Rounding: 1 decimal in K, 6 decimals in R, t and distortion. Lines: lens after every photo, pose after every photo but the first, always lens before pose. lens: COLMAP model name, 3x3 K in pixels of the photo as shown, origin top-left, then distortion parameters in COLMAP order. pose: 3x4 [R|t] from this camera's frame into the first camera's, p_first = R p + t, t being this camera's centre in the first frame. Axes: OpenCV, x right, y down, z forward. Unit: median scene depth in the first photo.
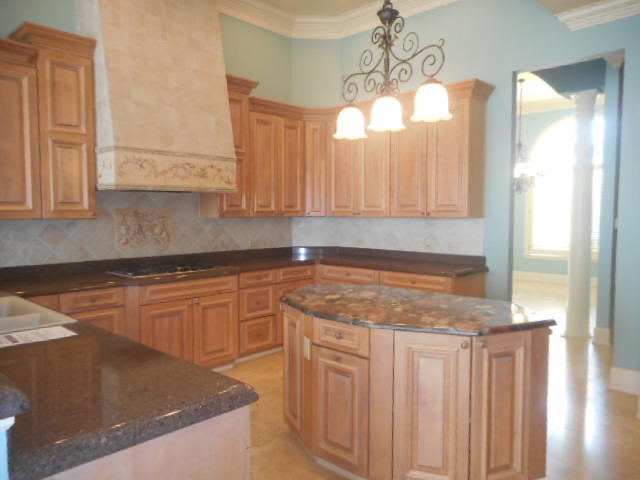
lens RADIAL K [[483.0, 0, 319.0], [0, 483.0, 239.9], [0, 0, 1]] dist [-0.006769, 0.007658]
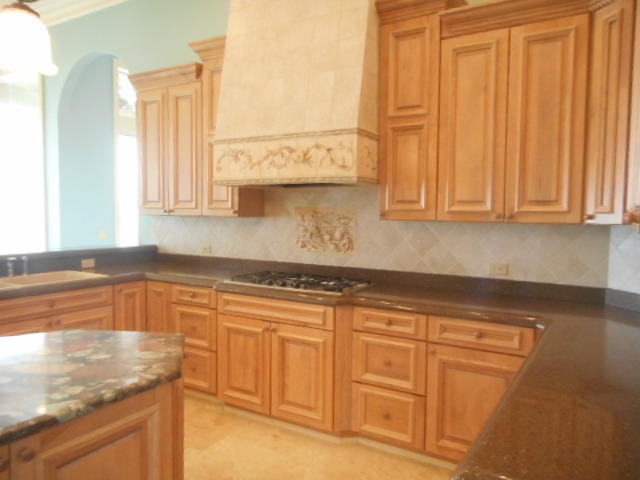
lens RADIAL K [[483.0, 0, 319.0], [0, 483.0, 239.1], [0, 0, 1]] dist [-0.006769, 0.007658]
pose [[0.200141, 0.056030, -0.978164, 0.465799], [-0.070018, 0.996629, 0.042762, -0.045837], [0.977262, 0.059930, 0.203390, 0.844664]]
